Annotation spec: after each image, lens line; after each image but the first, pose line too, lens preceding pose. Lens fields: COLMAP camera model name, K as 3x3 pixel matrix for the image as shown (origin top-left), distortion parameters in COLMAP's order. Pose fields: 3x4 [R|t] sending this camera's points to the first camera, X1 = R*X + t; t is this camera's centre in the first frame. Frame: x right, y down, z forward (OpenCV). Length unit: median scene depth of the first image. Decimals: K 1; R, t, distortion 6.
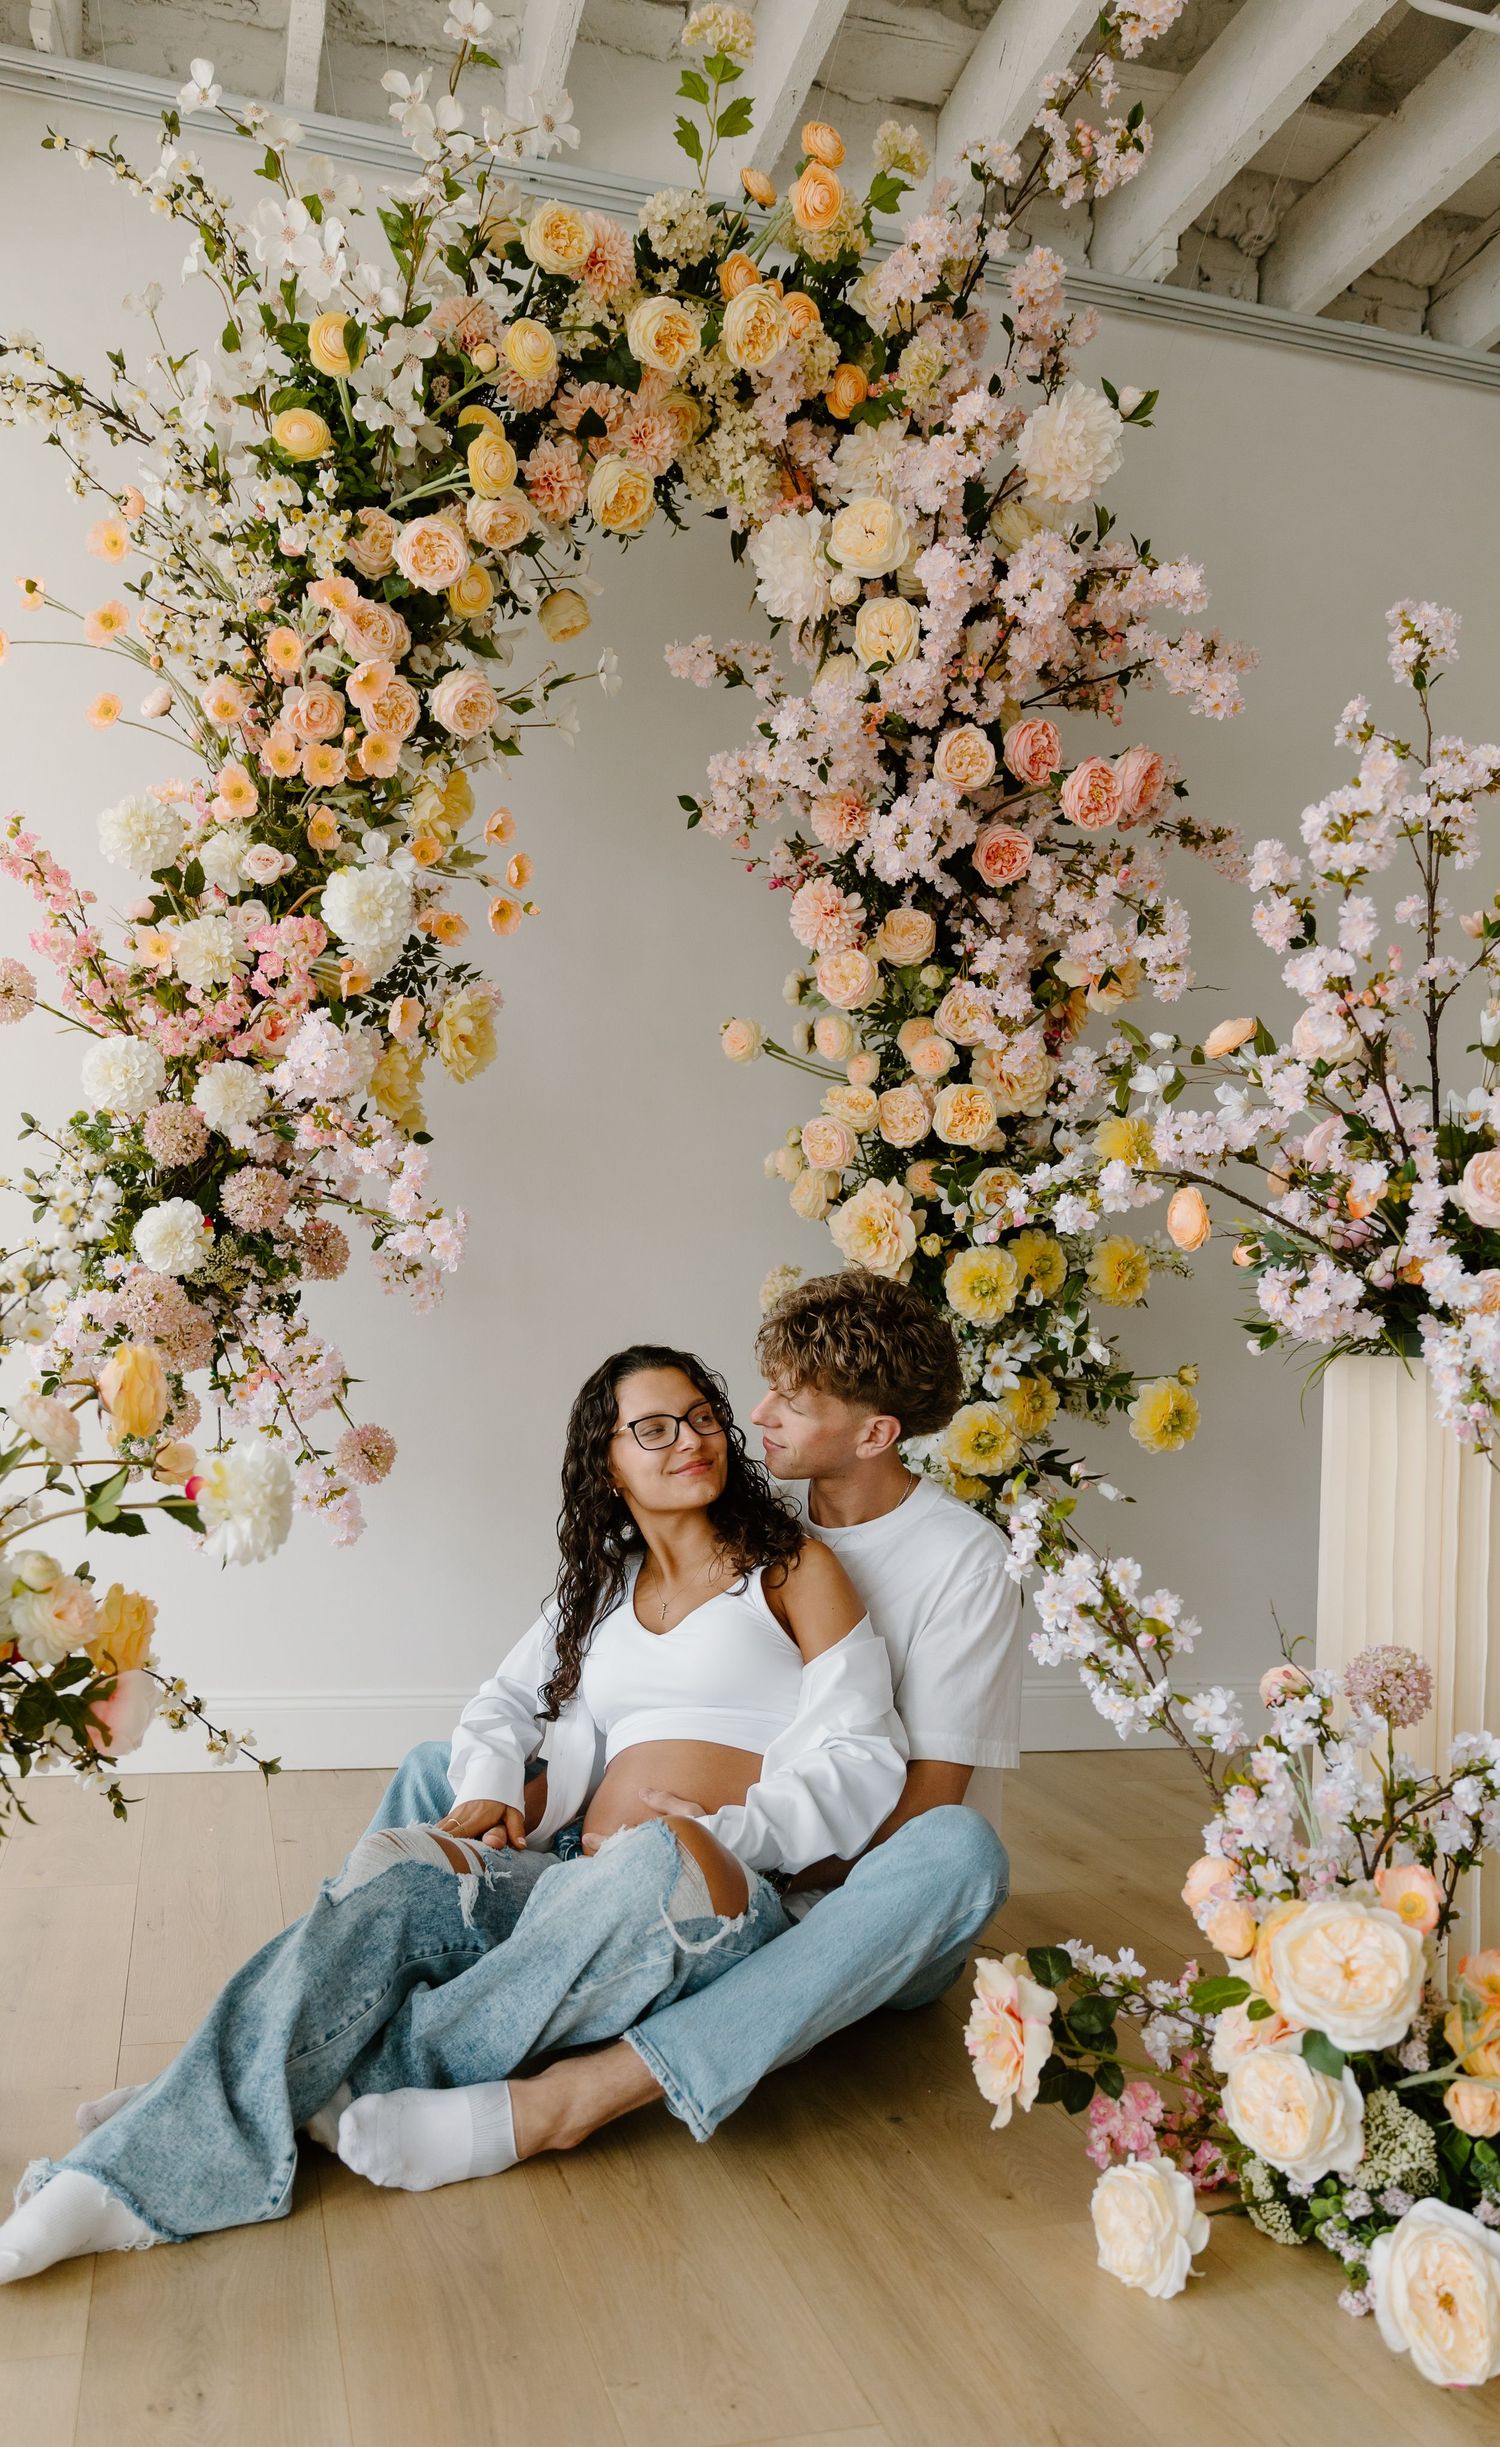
lens RADIAL K [[1949.1, 0, 746.6], [0, 1949.1, 1337.7], [0, 0, 1]] dist [0.015865, -0.001394]
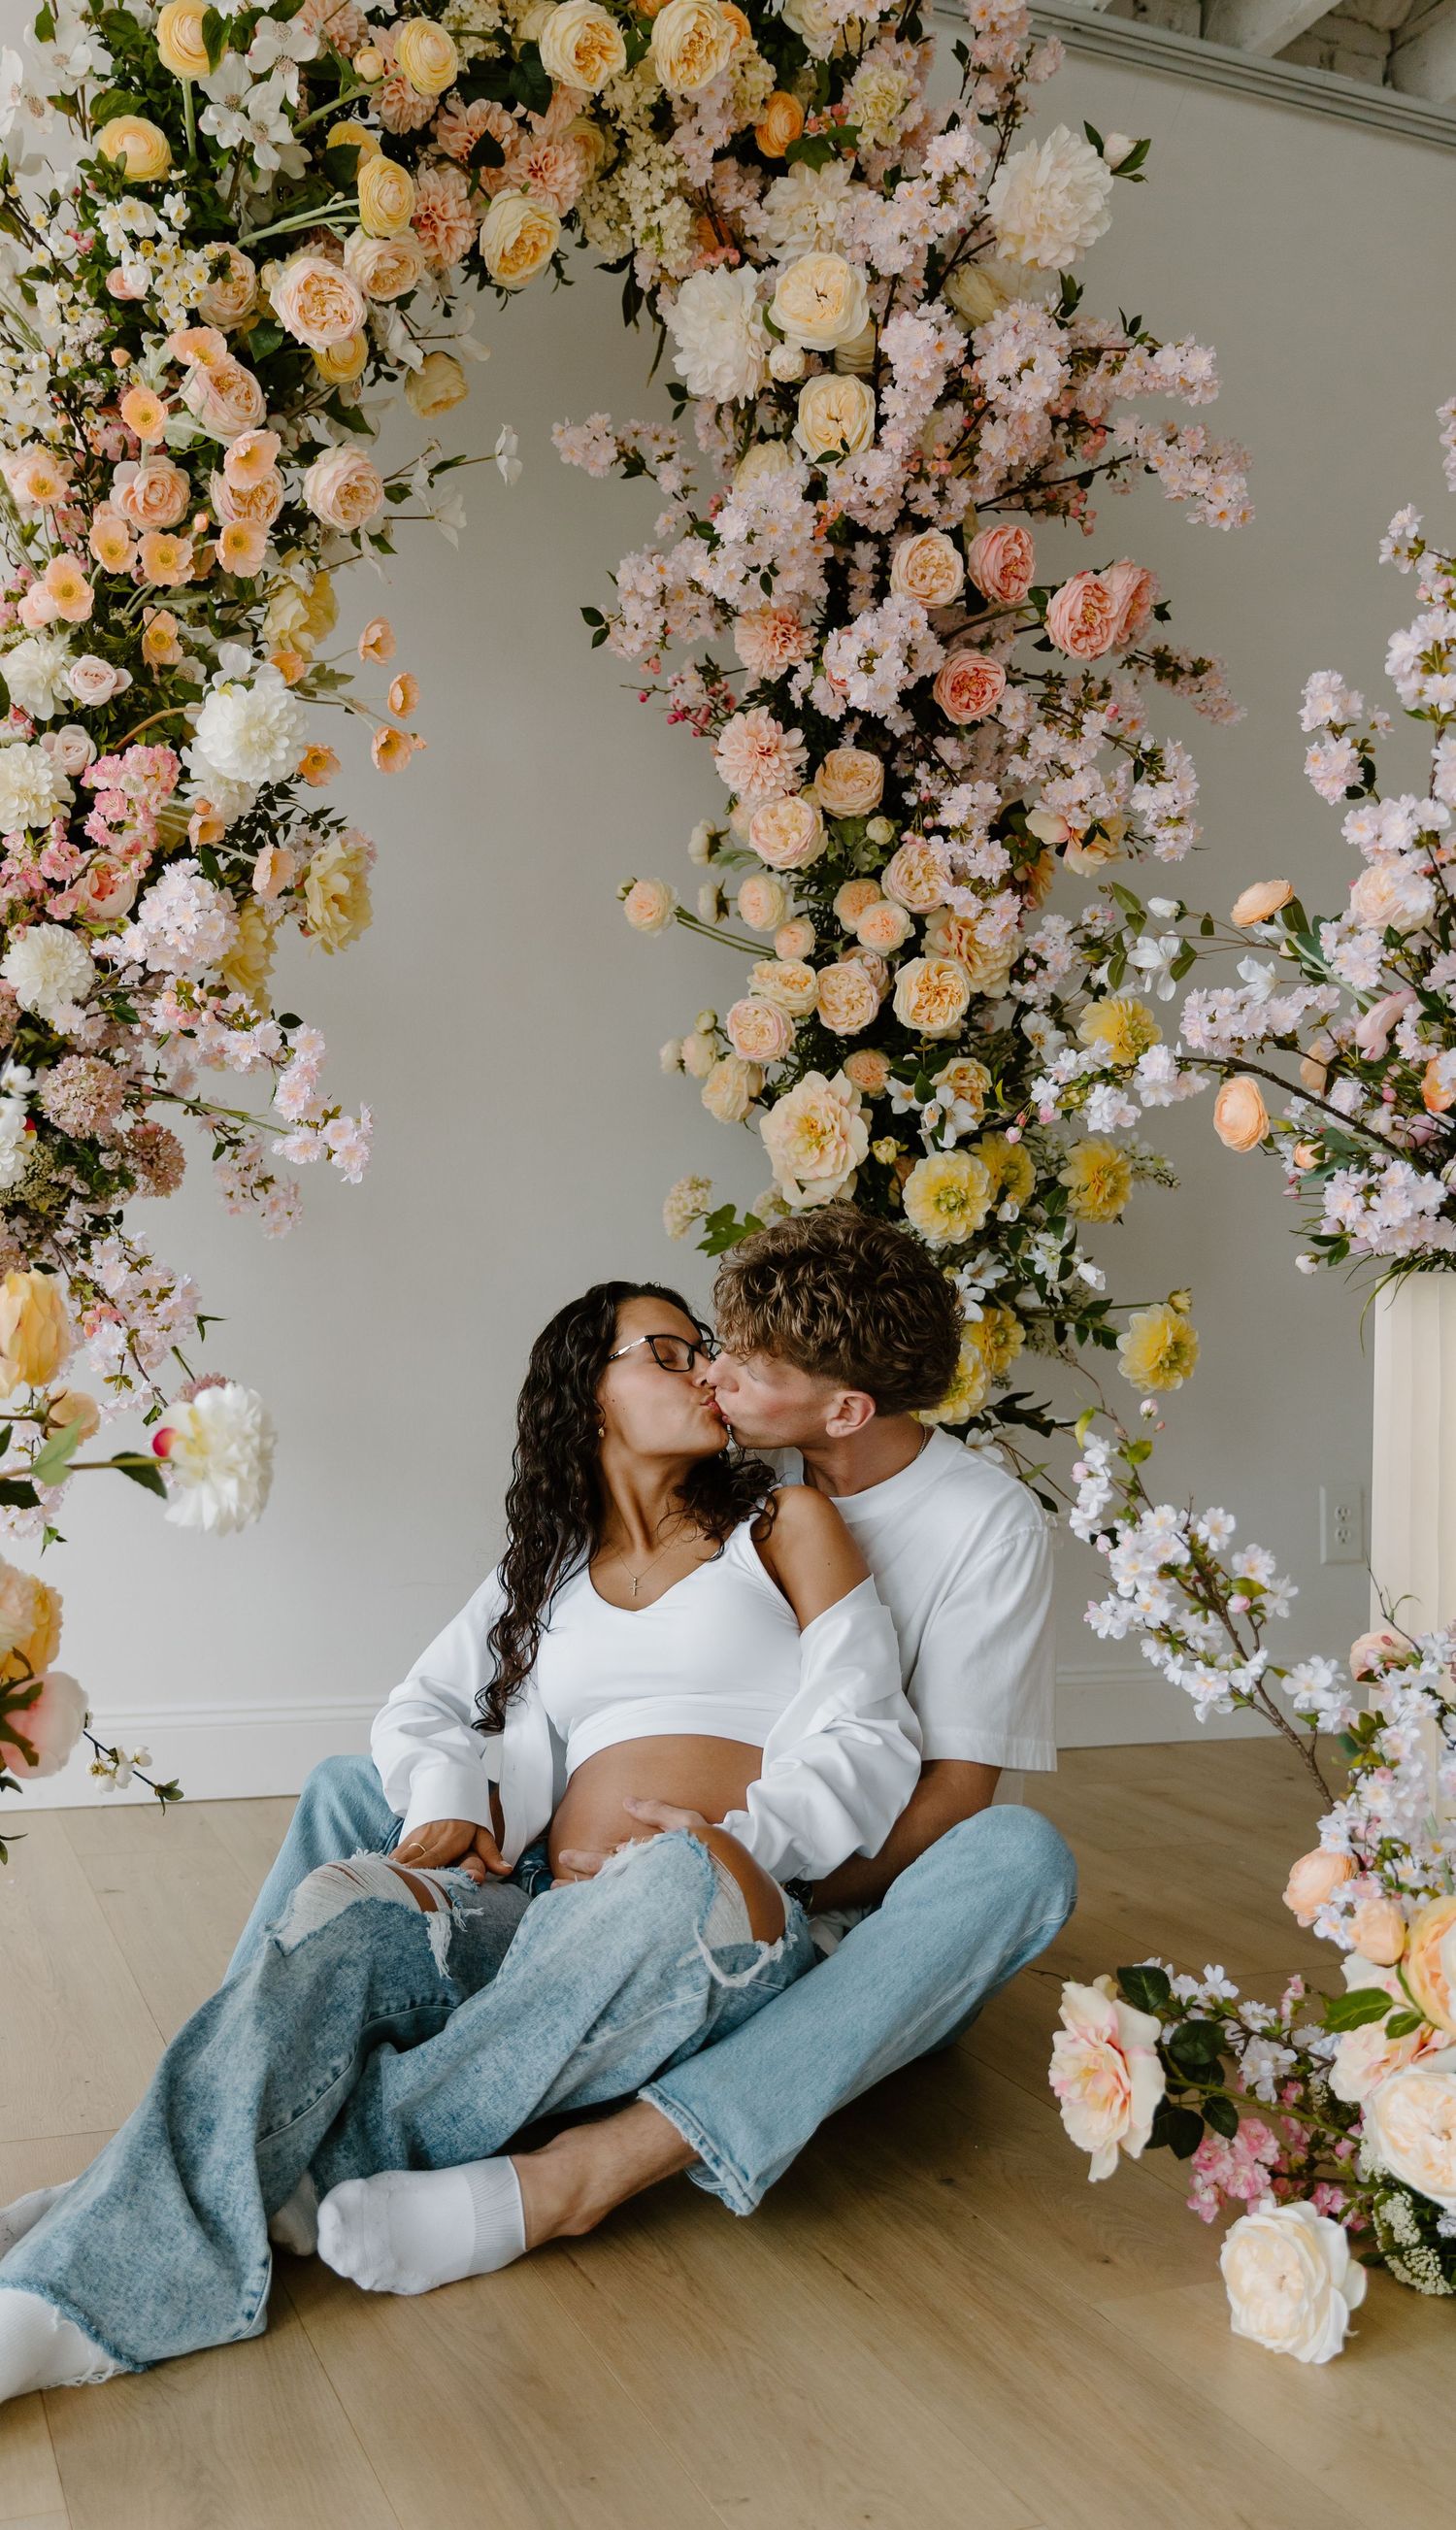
lens RADIAL K [[2366.7, 0, 730.6], [0, 2366.7, 1282.1], [0, 0, 1]] dist [0.024662, 0.000000]
pose [[0.993632, -0.011826, 0.112051, -0.098278], [0.011555, 0.999929, 0.003064, 0.006131], [-0.112079, -0.001749, 0.993698, -0.006056]]
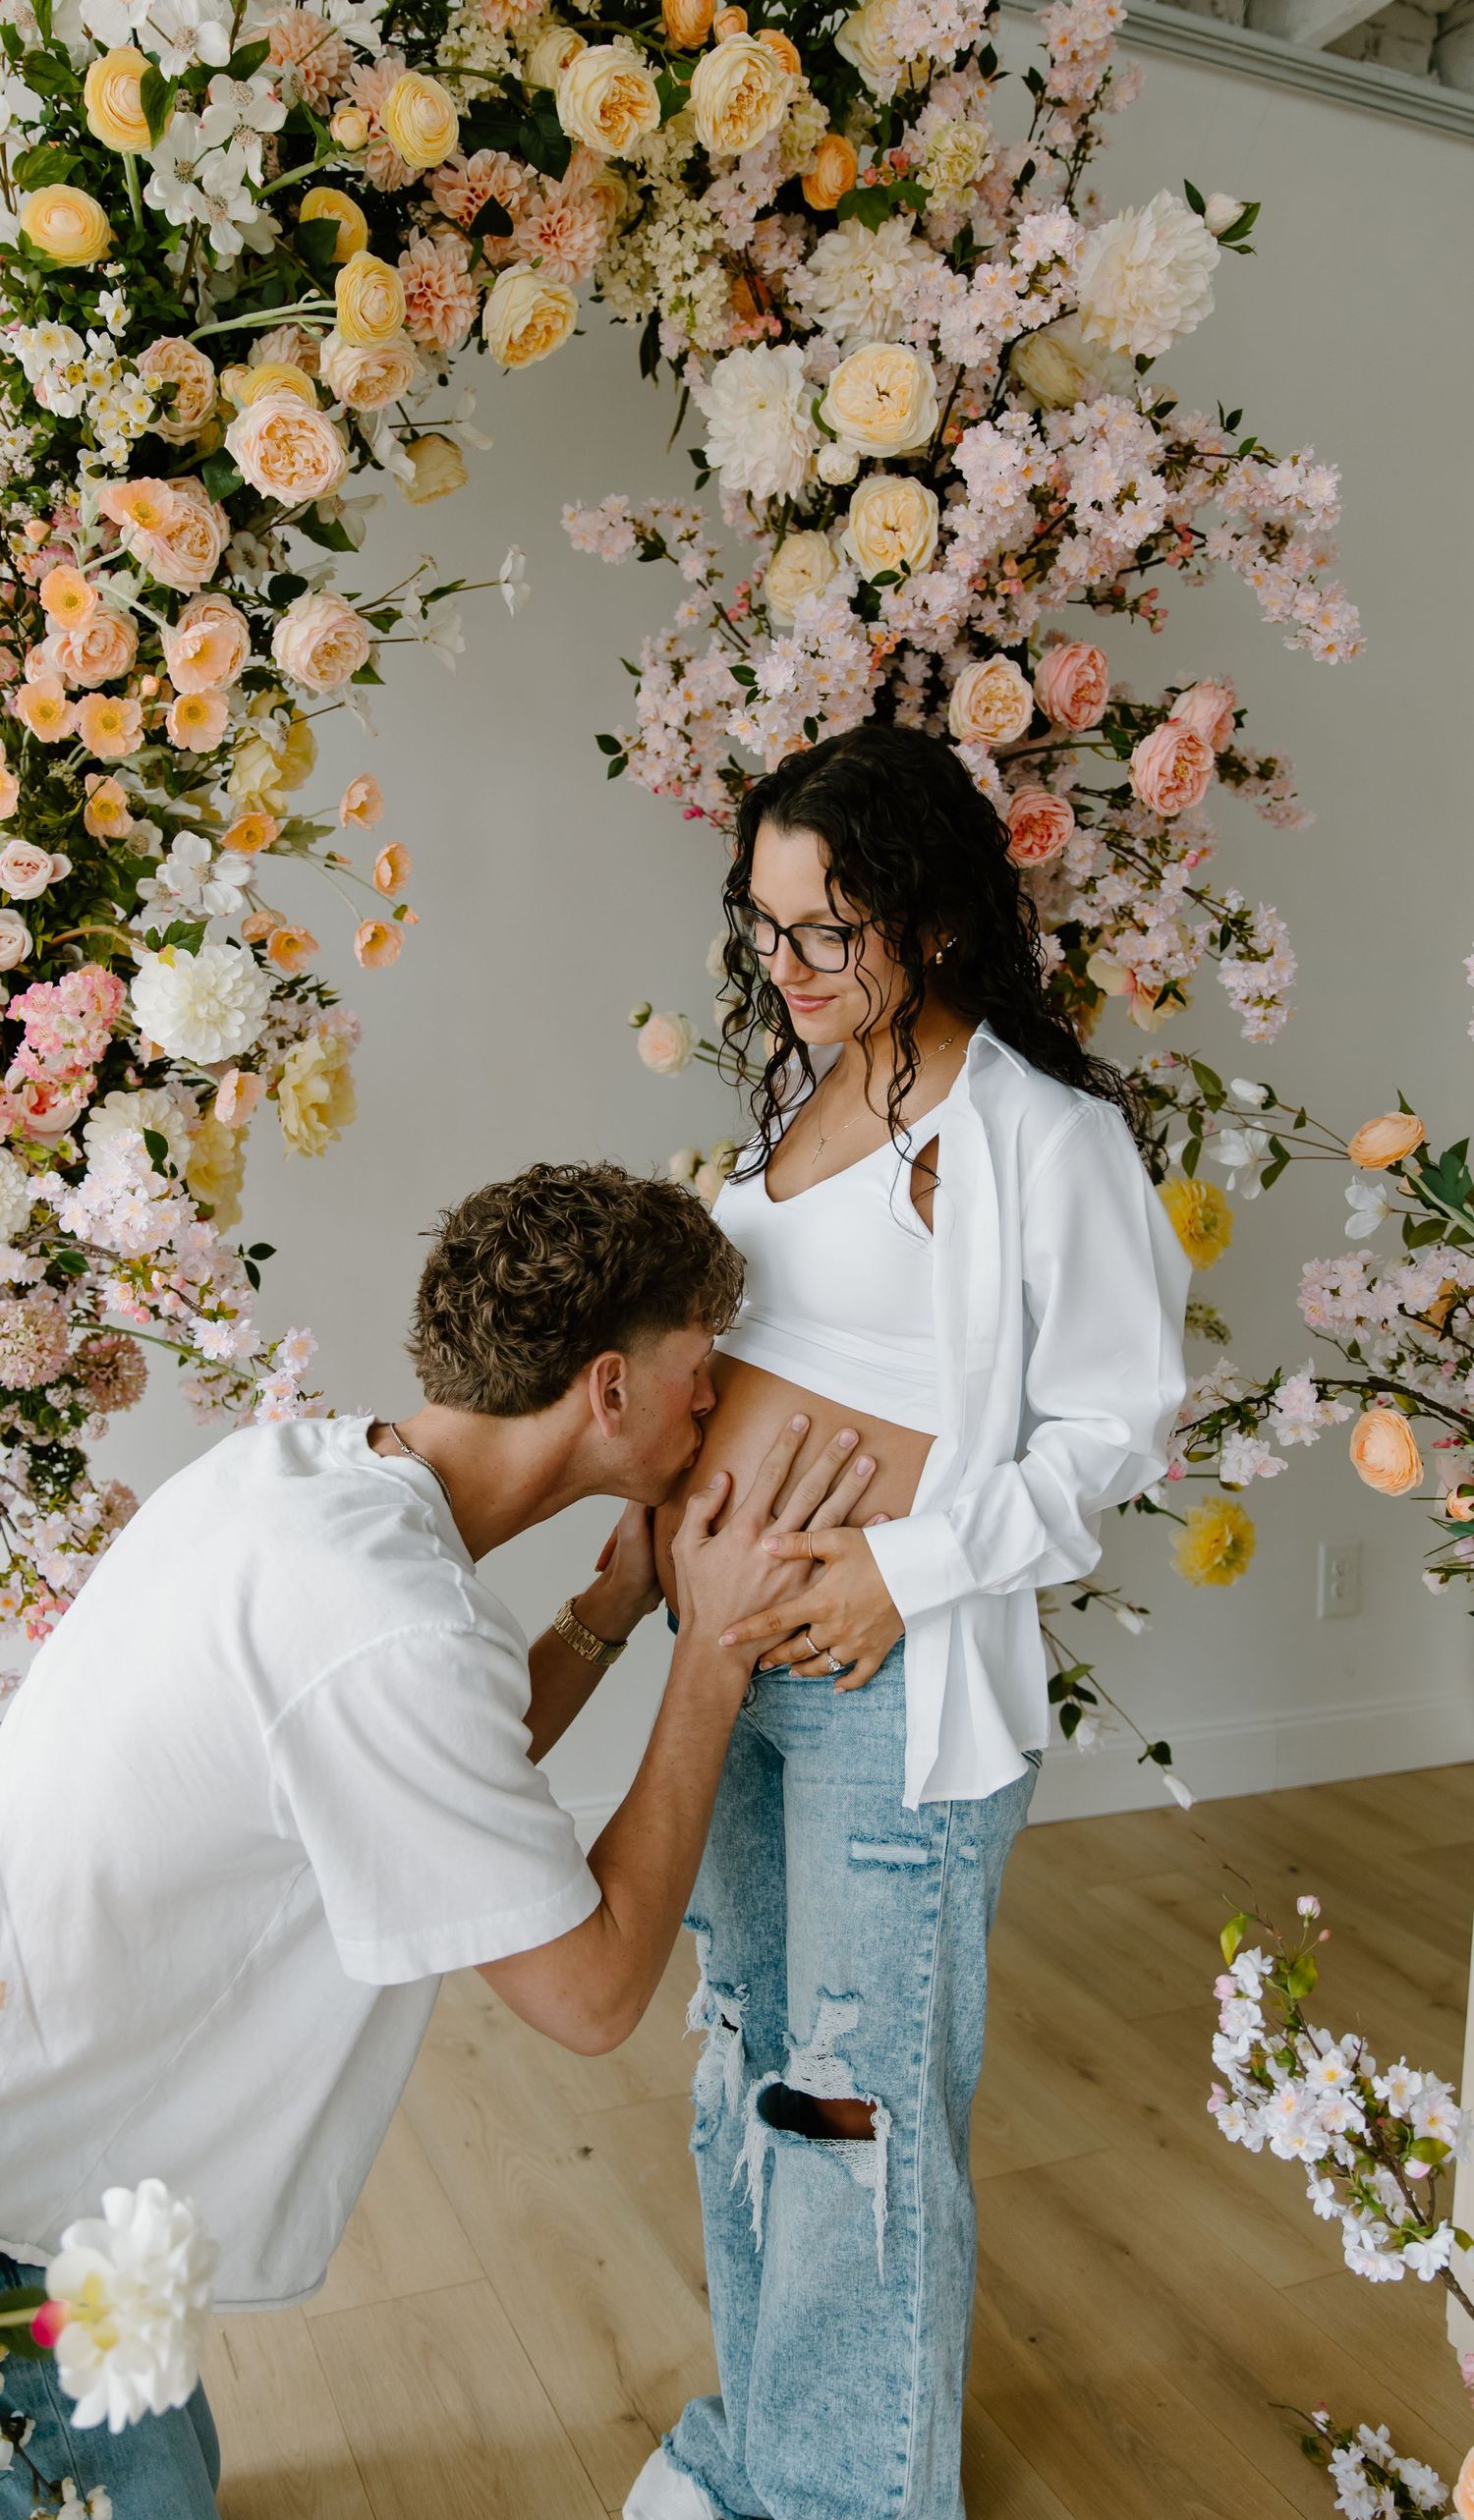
lens RADIAL K [[2046.4, 0, 719.0], [0, 2046.4, 1220.4], [0, 0, 1]] dist [-0.013460, 0.016854]
pose [[0.991371, -0.012812, 0.130457, -0.101574], [0.000412, 0.995512, 0.094631, -0.189620], [-0.131084, -0.093761, 0.986928, 0.253624]]
